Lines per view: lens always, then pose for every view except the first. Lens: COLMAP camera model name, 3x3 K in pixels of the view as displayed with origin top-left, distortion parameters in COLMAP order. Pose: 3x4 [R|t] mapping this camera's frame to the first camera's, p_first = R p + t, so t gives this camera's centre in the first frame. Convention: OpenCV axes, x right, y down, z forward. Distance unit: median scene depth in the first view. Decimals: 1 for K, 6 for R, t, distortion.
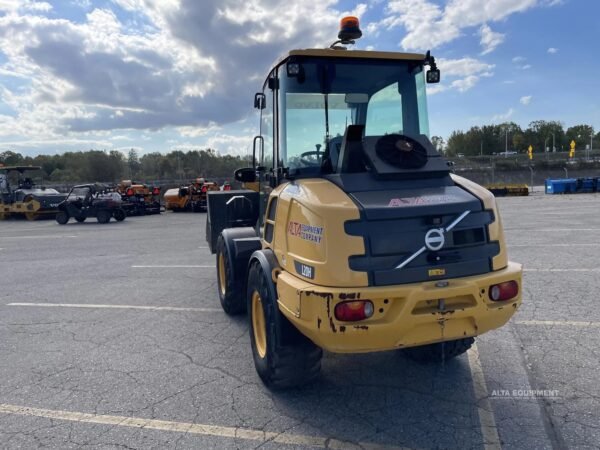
lens RADIAL K [[452.3, 0, 305.7], [0, 452.3, 227.2], [0, 0, 1]] dist [0.096839, -0.126436]
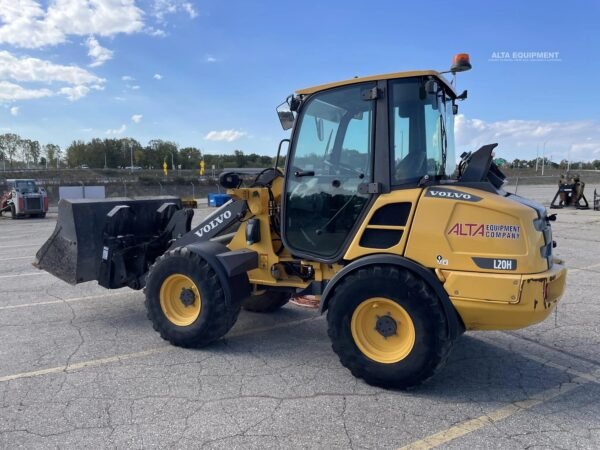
lens RADIAL K [[452.3, 0, 306.9], [0, 452.3, 216.5], [0, 0, 1]] dist [0.096839, -0.126436]
pose [[0.706066, -0.020193, 0.707858, -1.056194], [0.057282, 0.997946, -0.028670, -0.018327], [-0.705825, 0.060790, 0.705773, 0.457598]]
